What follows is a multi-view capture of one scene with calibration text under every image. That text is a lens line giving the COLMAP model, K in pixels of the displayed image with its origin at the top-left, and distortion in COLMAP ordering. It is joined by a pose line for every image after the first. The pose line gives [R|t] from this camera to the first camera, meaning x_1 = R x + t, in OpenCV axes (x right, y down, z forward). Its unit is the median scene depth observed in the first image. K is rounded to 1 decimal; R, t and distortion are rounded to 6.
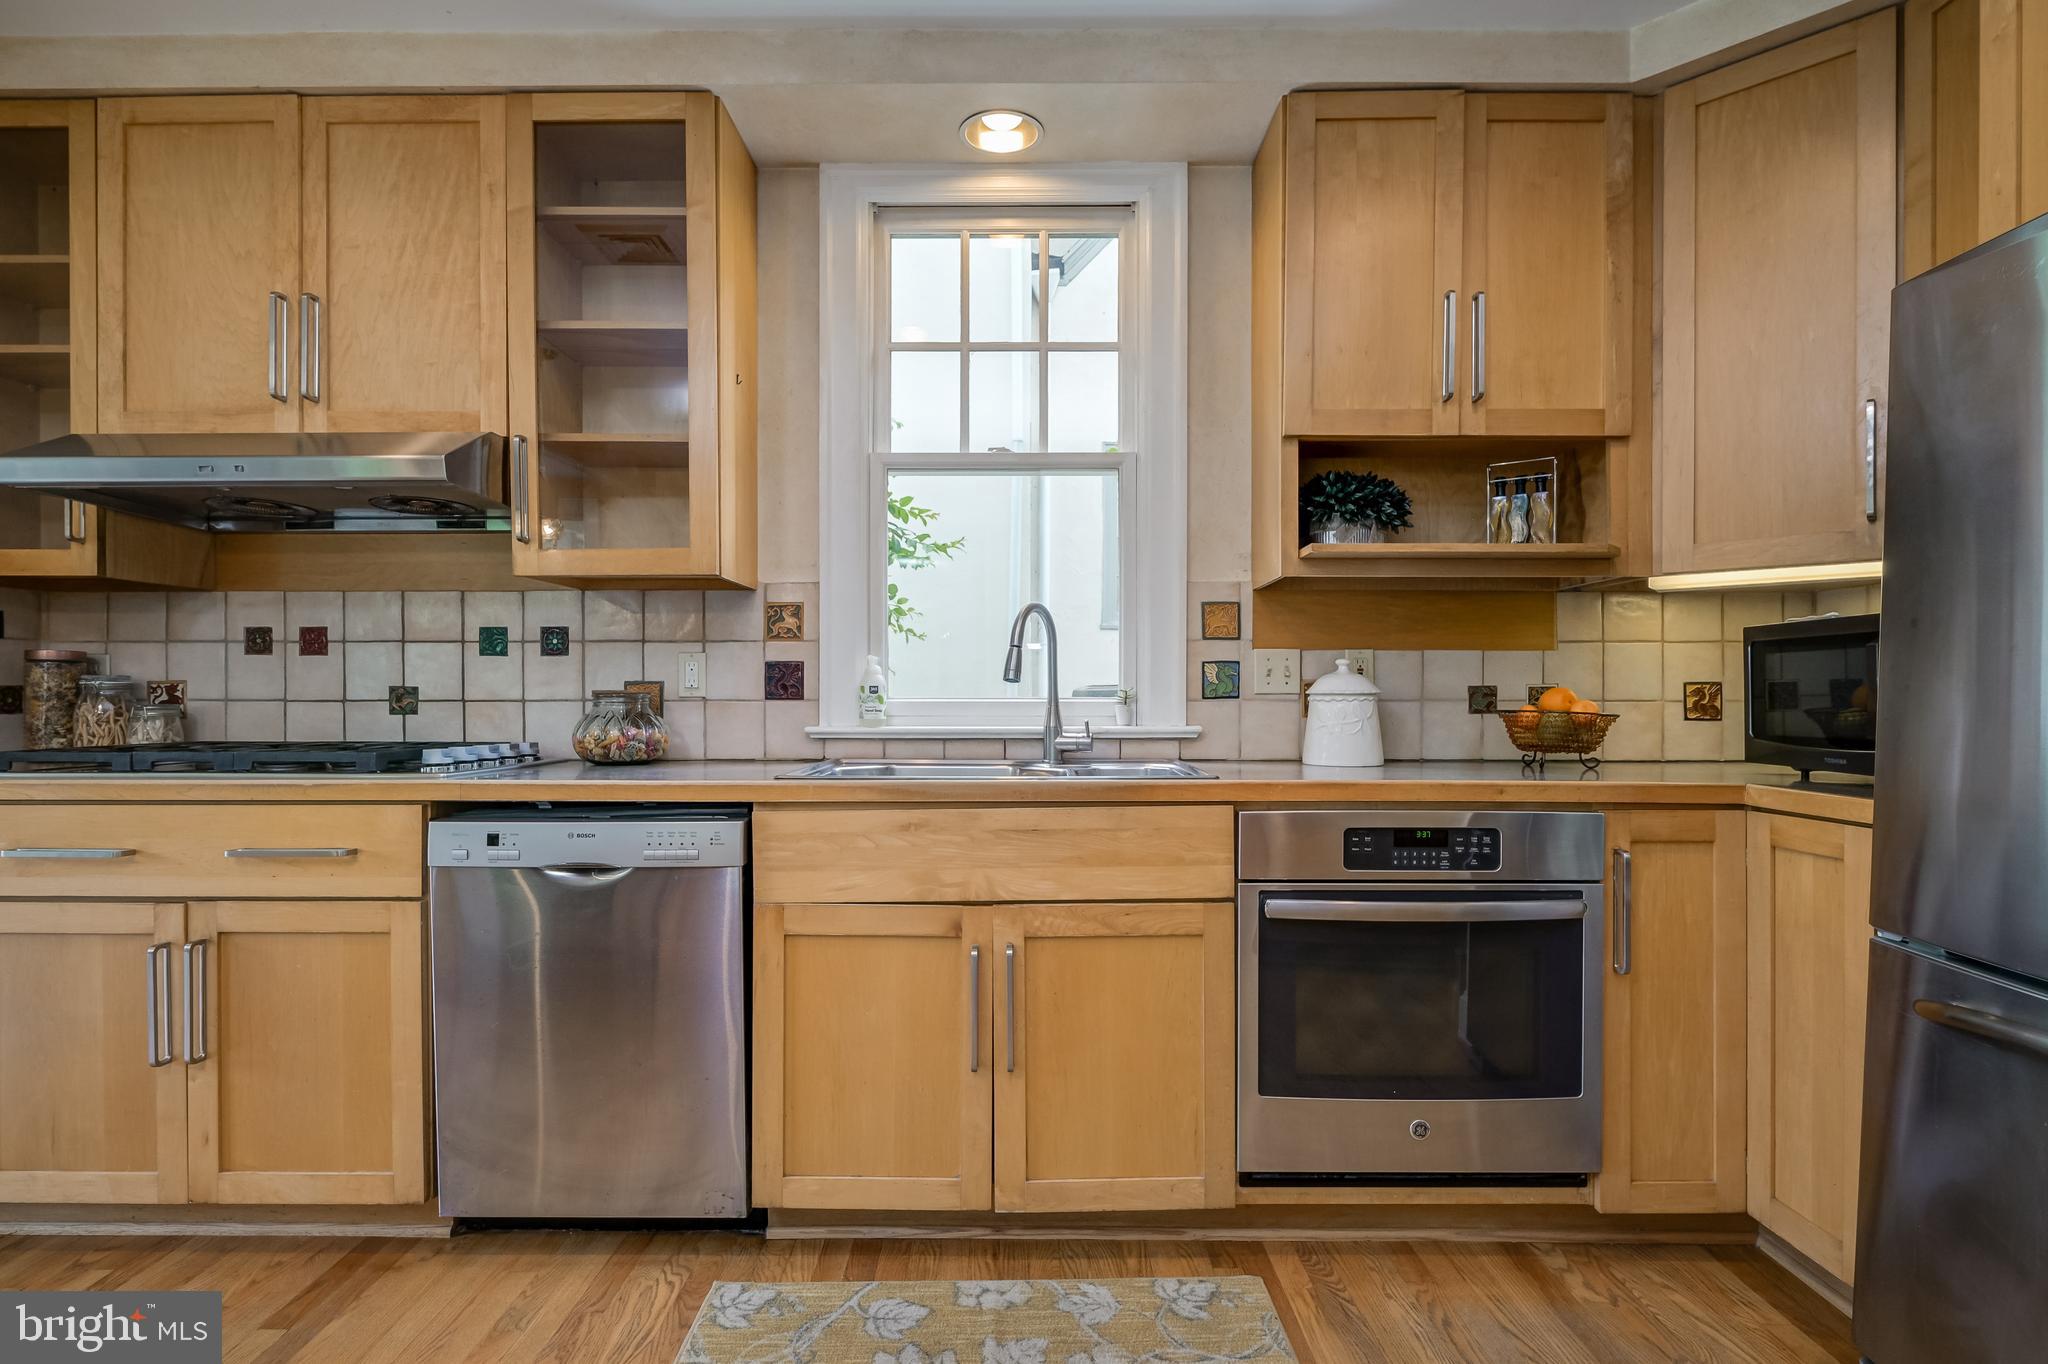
lens RADIAL K [[977.7, 0, 1021.9], [0, 977.7, 700.8], [0, 0, 1]] dist [-0.004040, -0.001276]
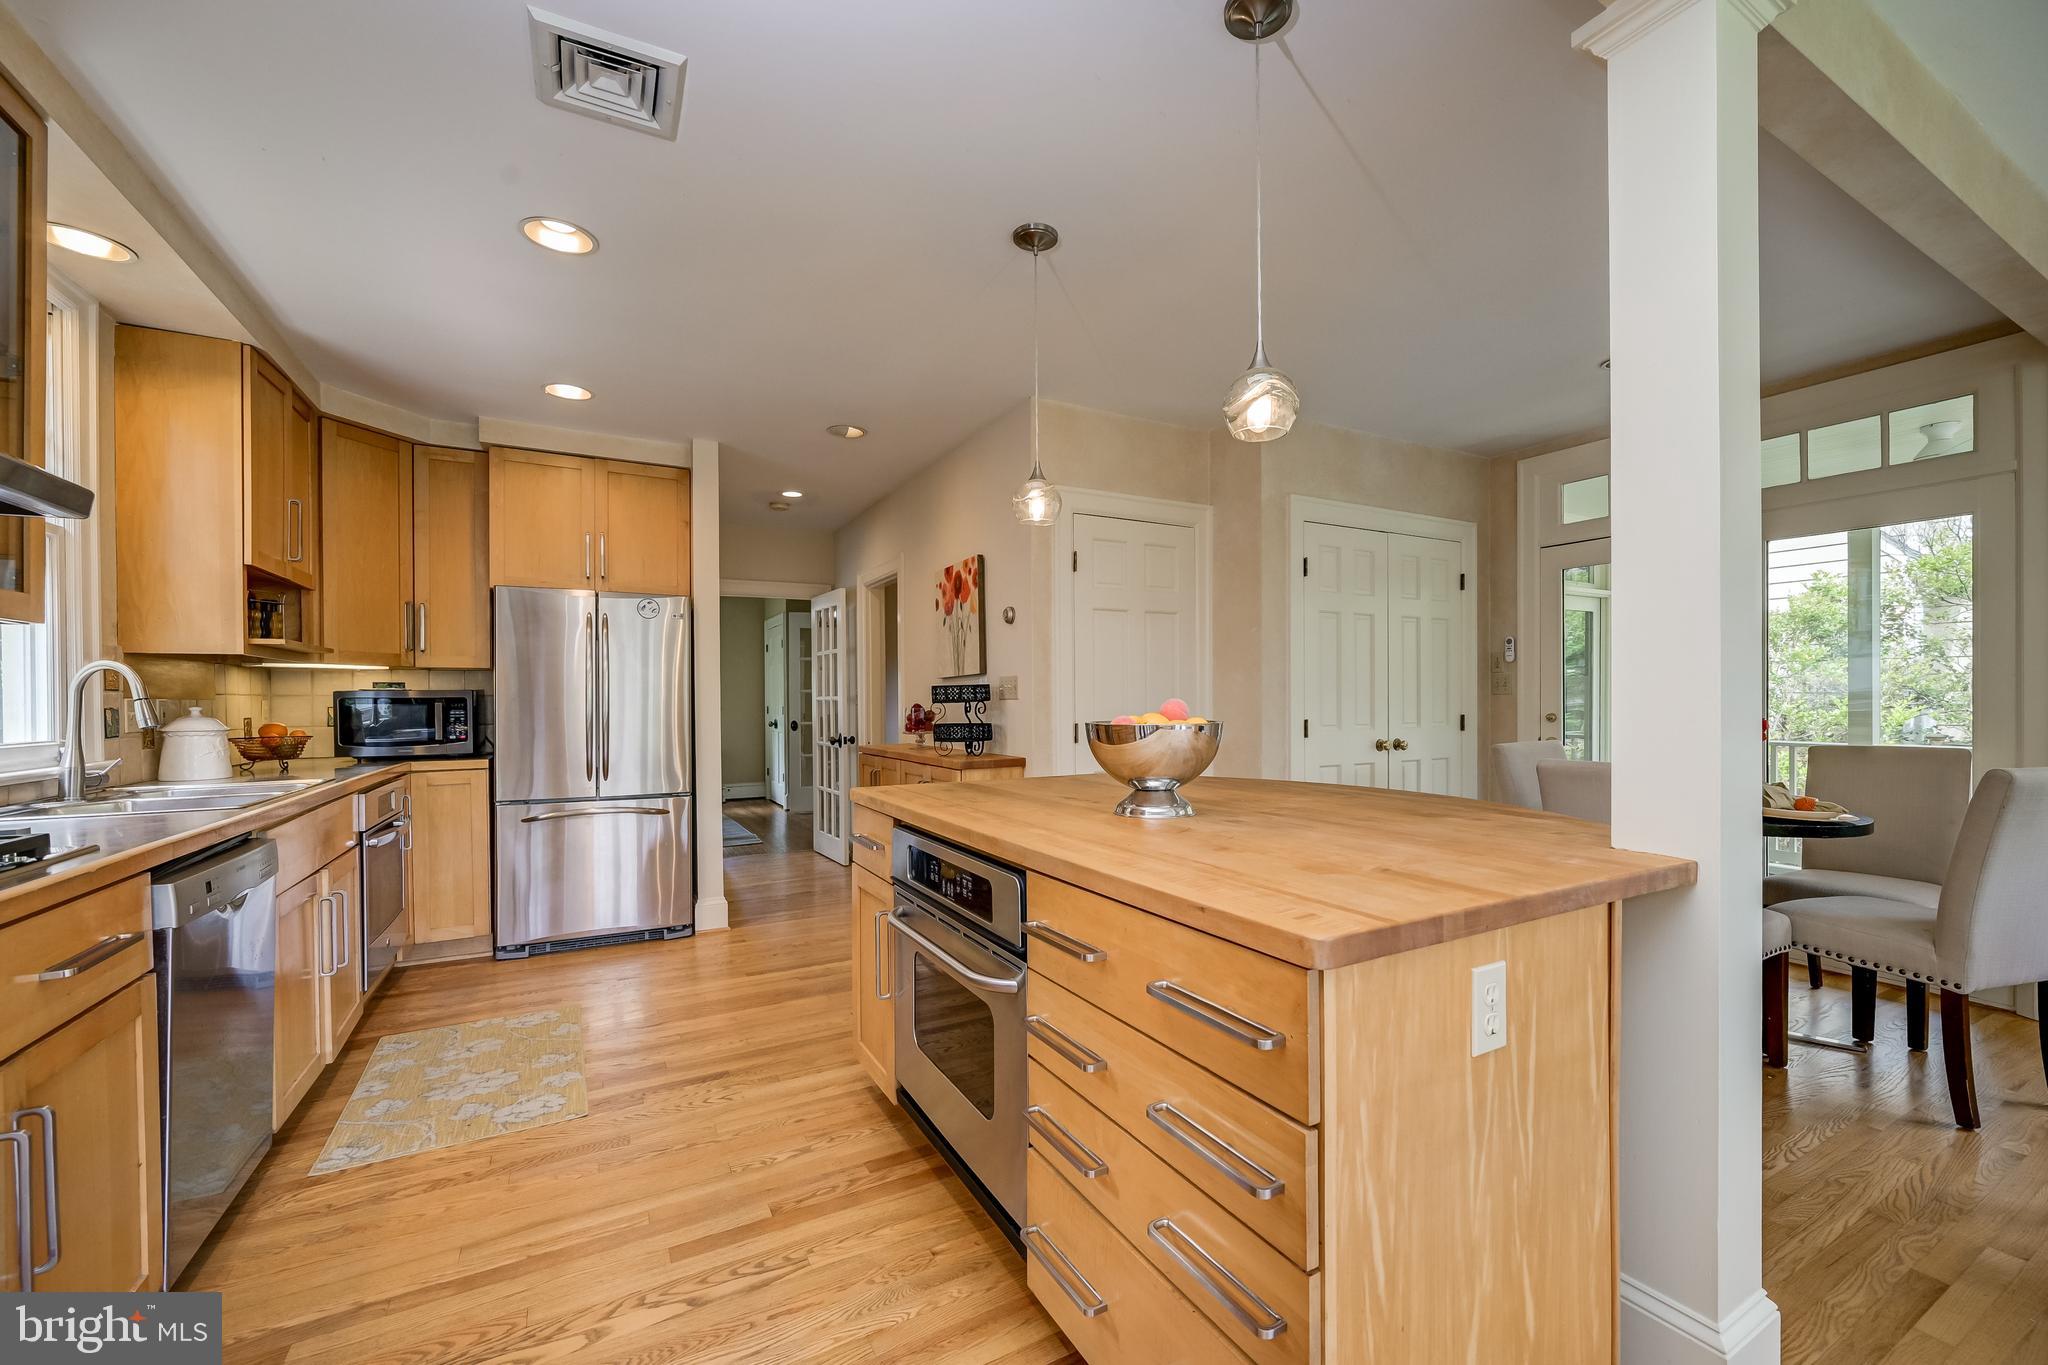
lens RADIAL K [[826.8, 0, 1036.7], [0, 826.8, 701.4], [0, 0, 1]] dist [-0.000392, 0.001080]
pose [[-0.475208, 0.001884, 0.879872, -1.298798], [0.014124, 0.999885, 0.005488, -0.038764], [-0.879760, 0.015035, -0.475180, 0.464150]]
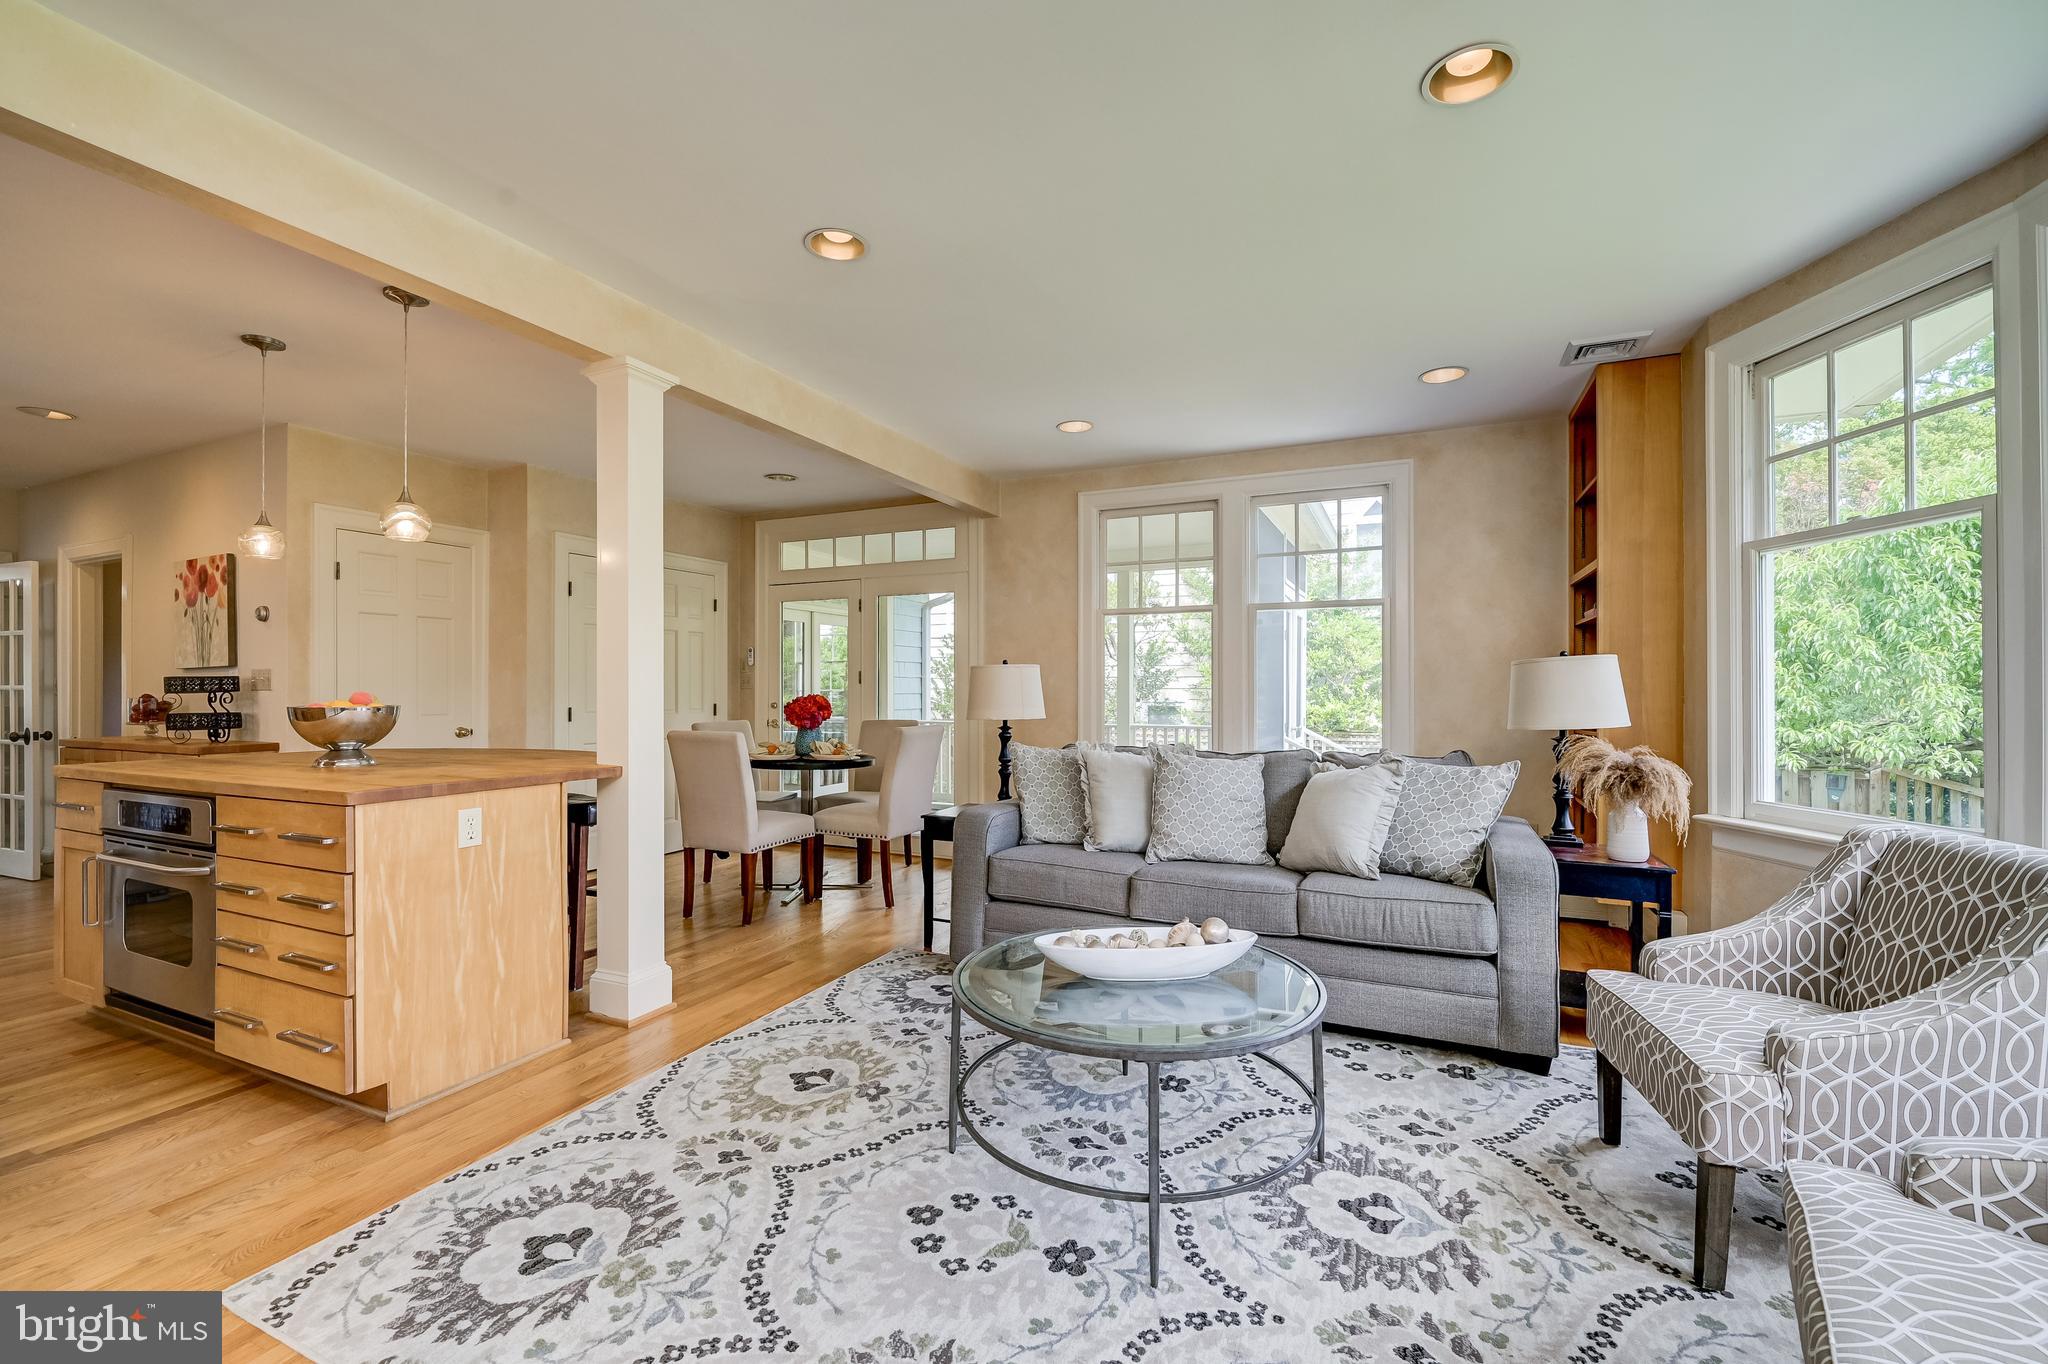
lens RADIAL K [[861.6, 0, 1019.4], [0, 861.6, 687.6], [0, 0, 1]] dist [-0.002073, 0.000268]
pose [[-0.903486, 0.001736, 0.428614, -2.394425], [0.004034, 0.999982, 0.004454, -0.043425], [-0.428599, 0.005754, -0.903477, 0.801384]]
